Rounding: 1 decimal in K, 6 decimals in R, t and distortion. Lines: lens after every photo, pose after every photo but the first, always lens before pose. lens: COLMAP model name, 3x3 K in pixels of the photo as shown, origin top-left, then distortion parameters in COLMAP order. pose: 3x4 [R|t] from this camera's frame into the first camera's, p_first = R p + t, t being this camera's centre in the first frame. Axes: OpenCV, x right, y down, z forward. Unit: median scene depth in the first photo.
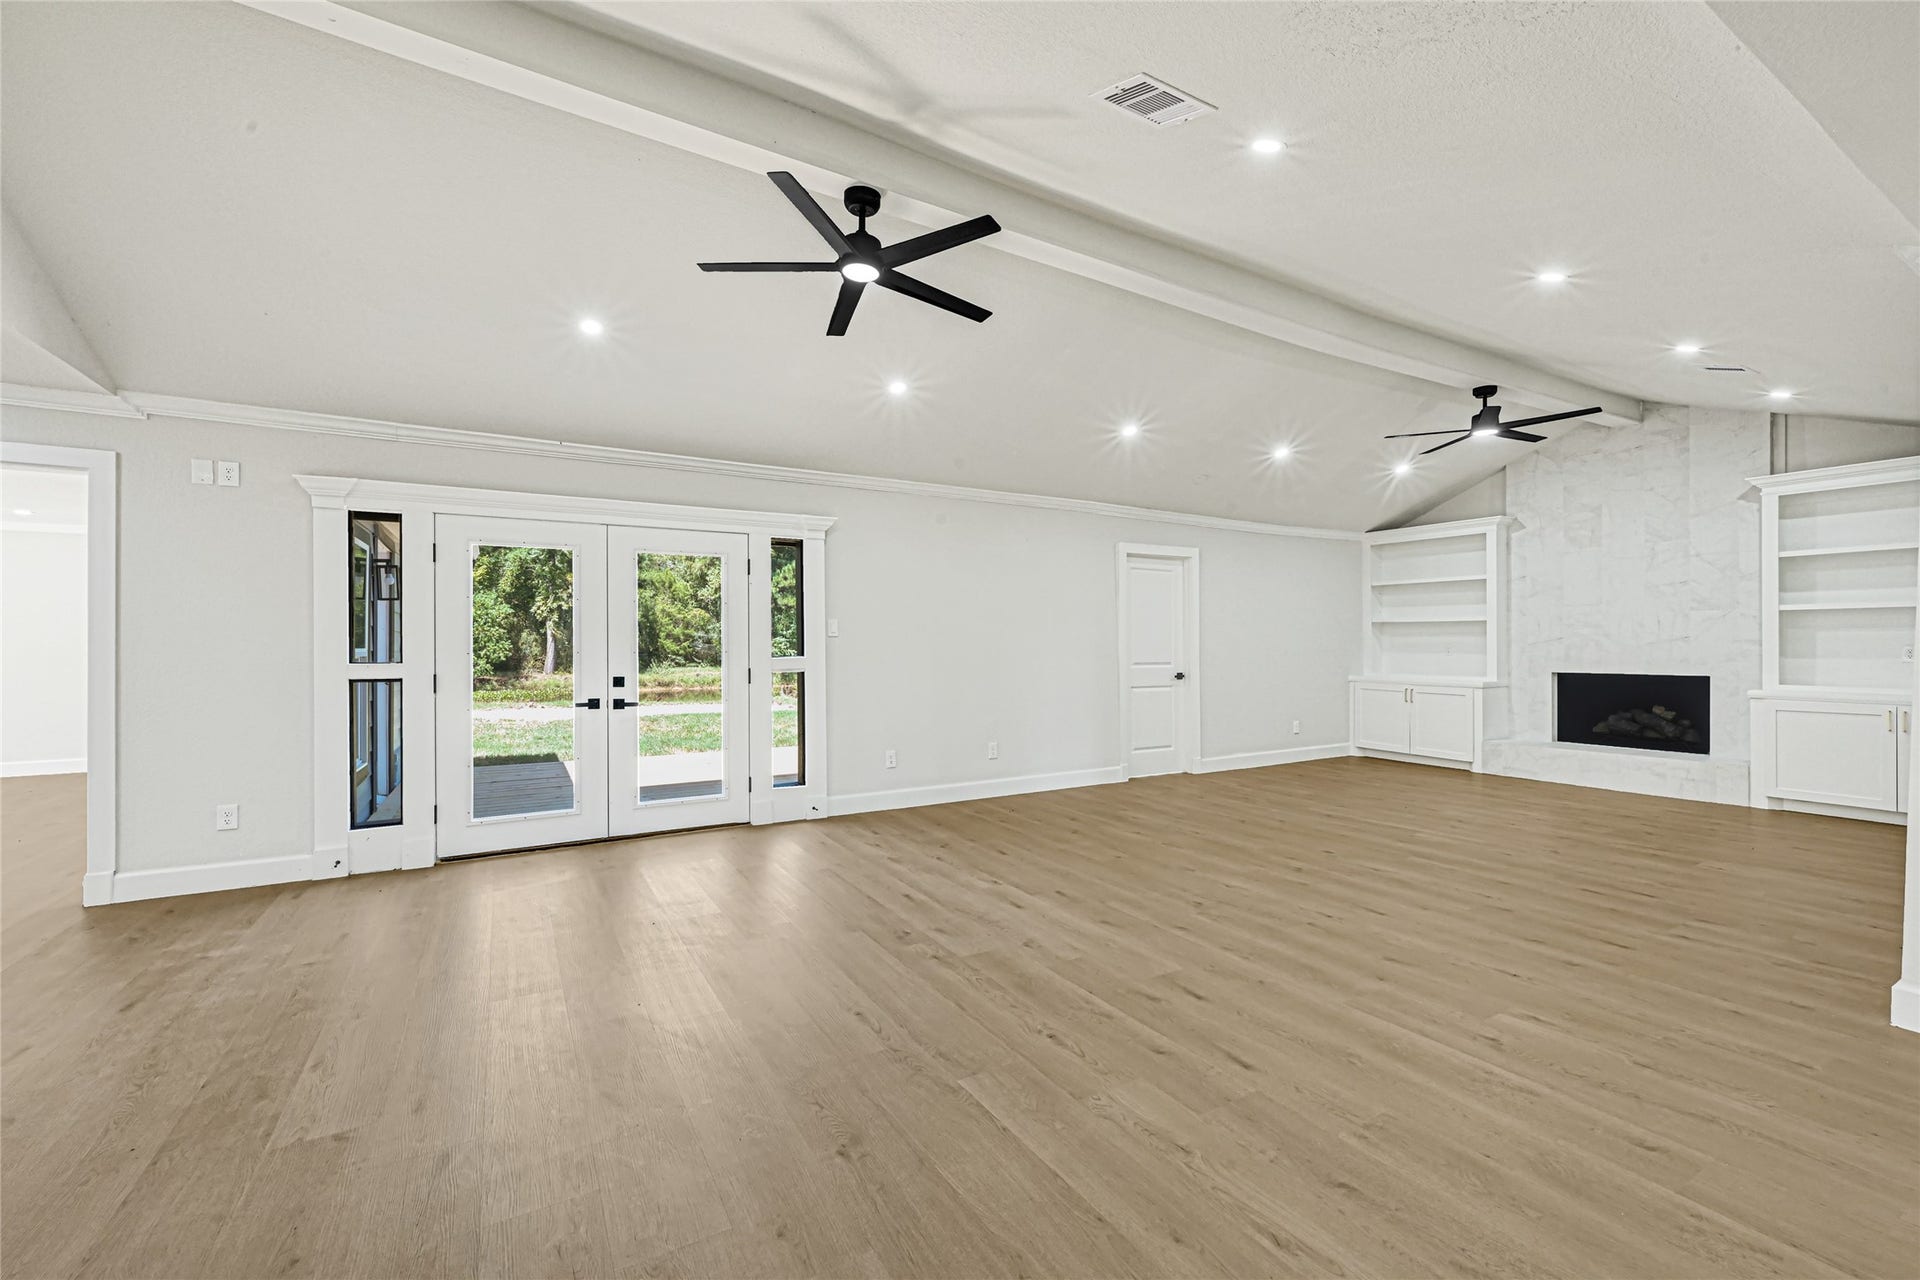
lens RADIAL K [[796.8, 0, 971.8], [0, 796.8, 640.6], [0, 0, 1]] dist [0.001735, 0.000252]
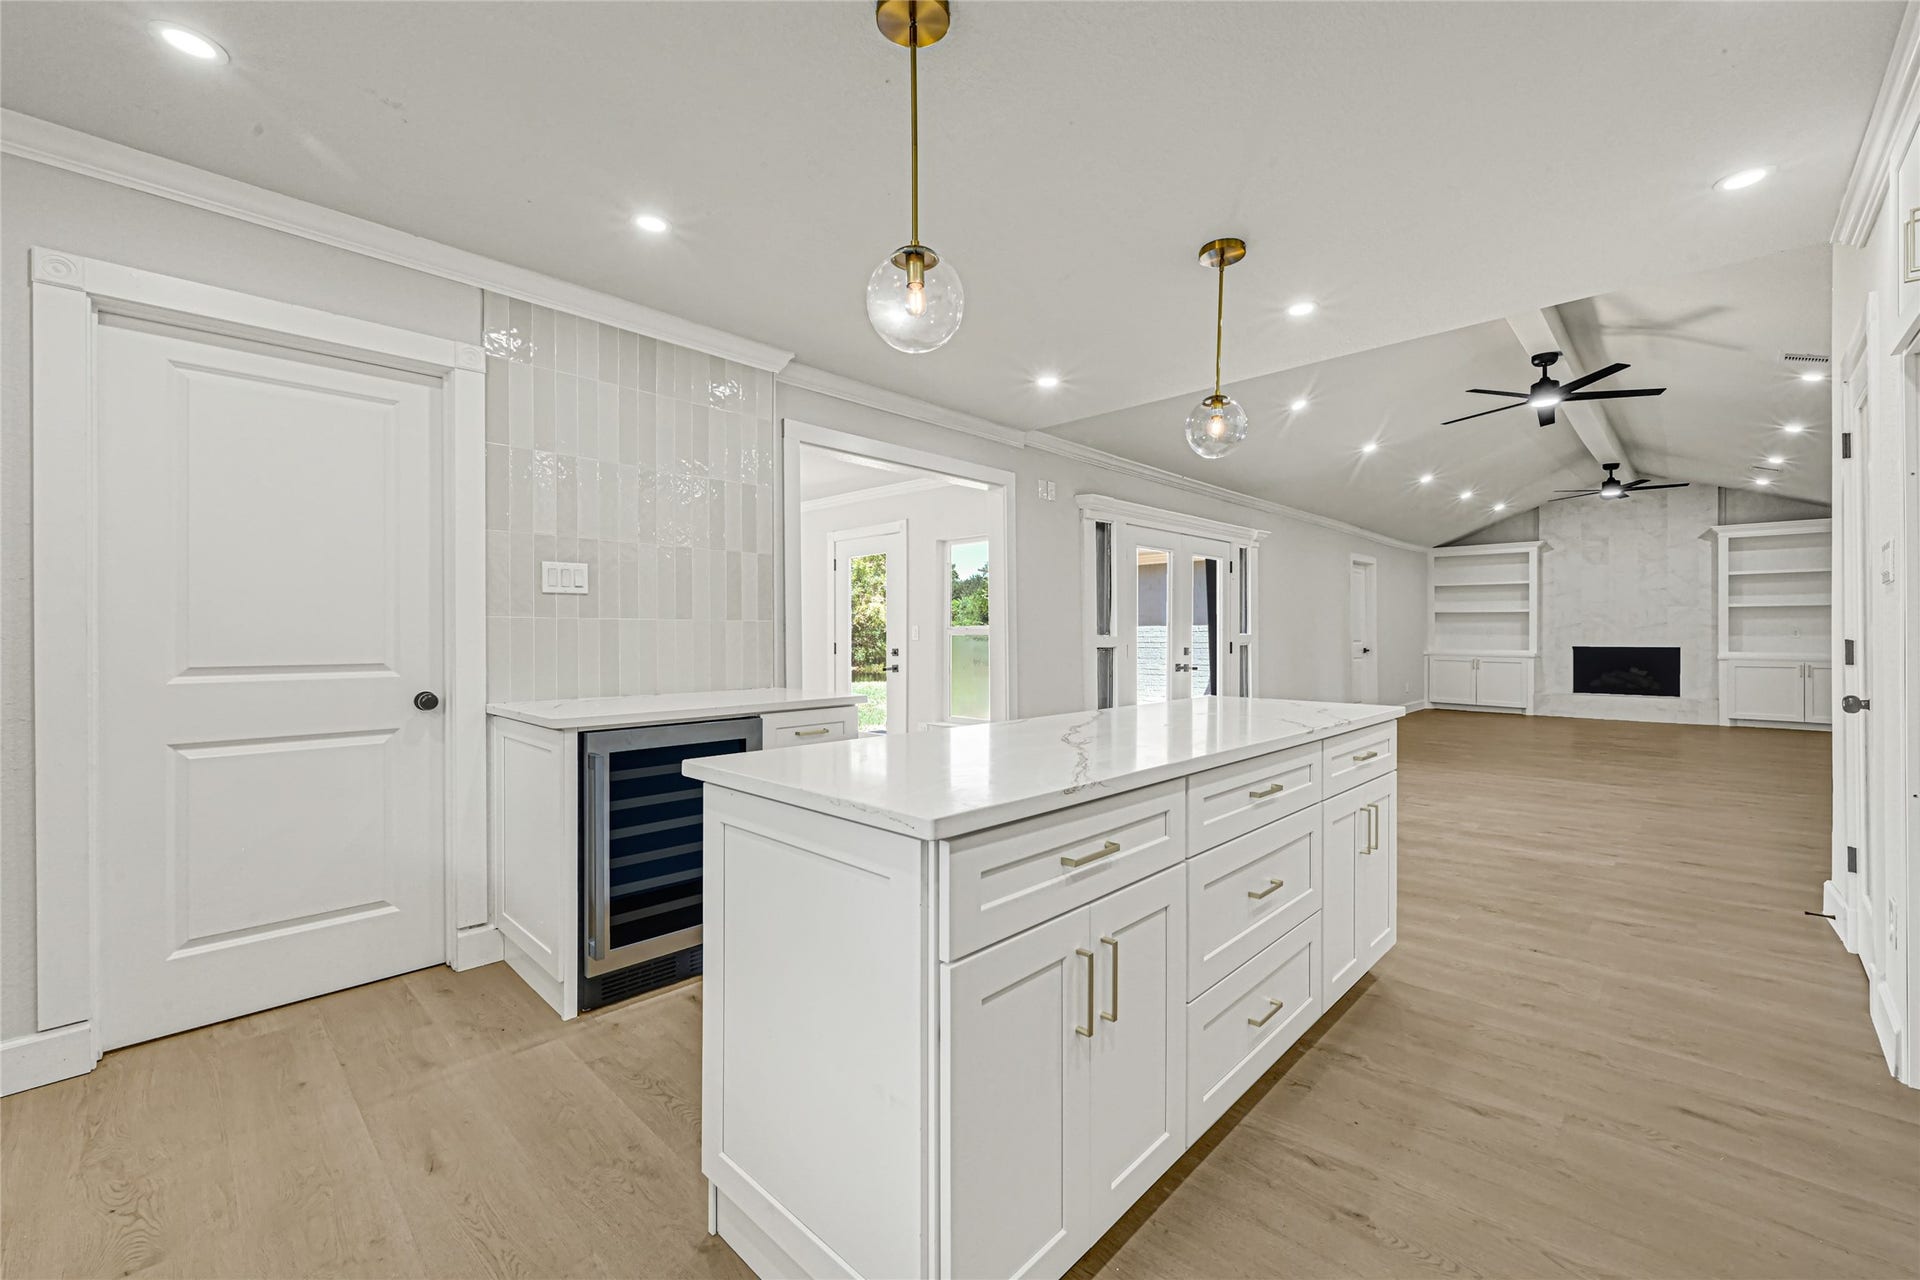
lens RADIAL K [[796.8, 0, 950.4], [0, 796.8, 637.0], [0, 0, 1]] dist [0.001735, 0.000252]
pose [[0.963206, 0.000232, 0.268763, -0.964945], [-0.002014, 0.999978, 0.006354, 0.017261], [-0.268755, -0.006661, 0.963185, -0.159881]]
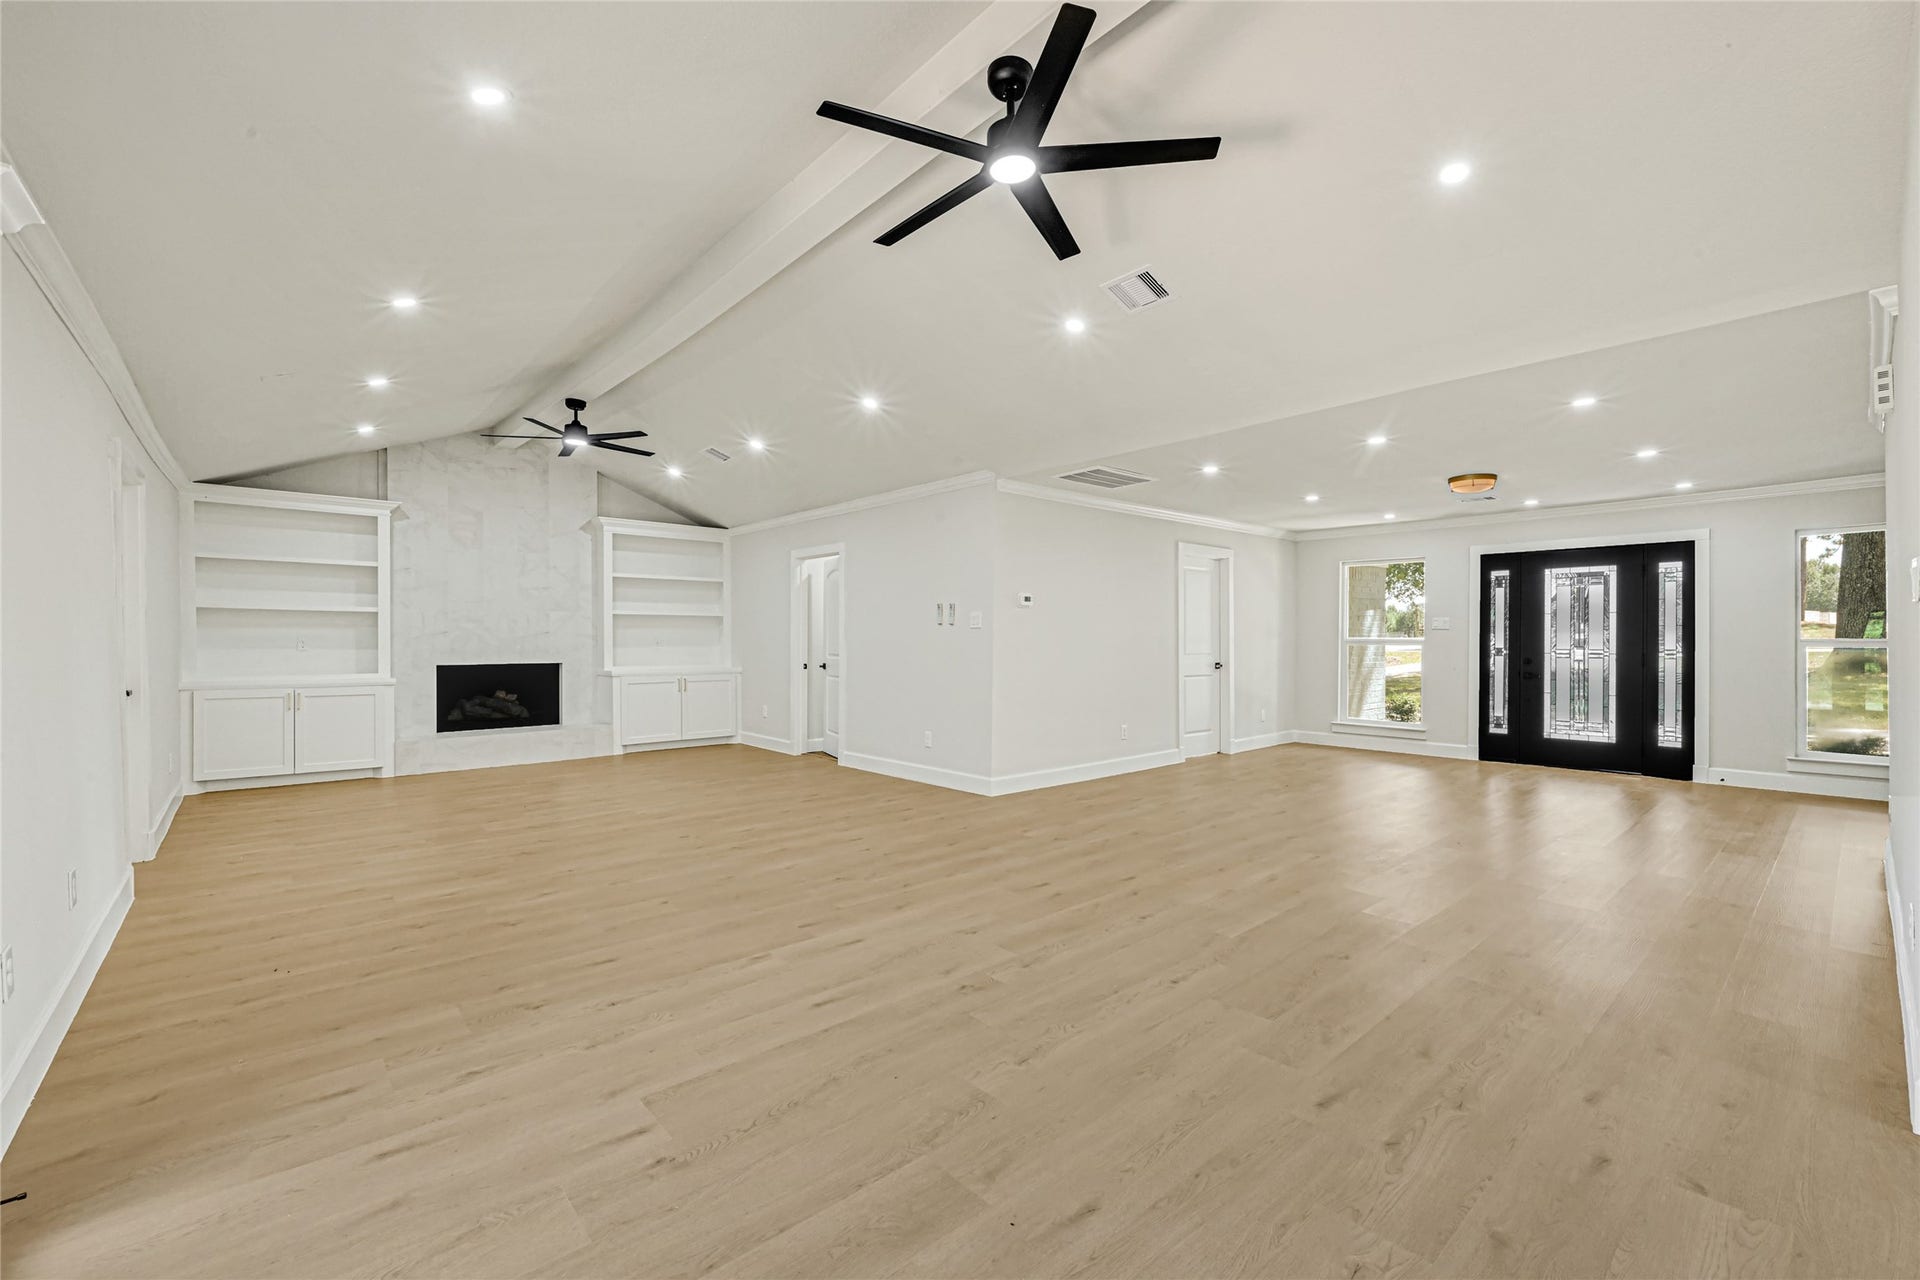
lens RADIAL K [[796.8, 0, 969.3], [0, 796.8, 640.7], [0, 0, 1]] dist [0.001735, 0.000252]
pose [[-0.192051, -0.001971, 0.981383, -0.484710], [-0.003405, 0.999993, 0.001342, 0.005447], [-0.981379, -0.003084, -0.192057, 0.630485]]
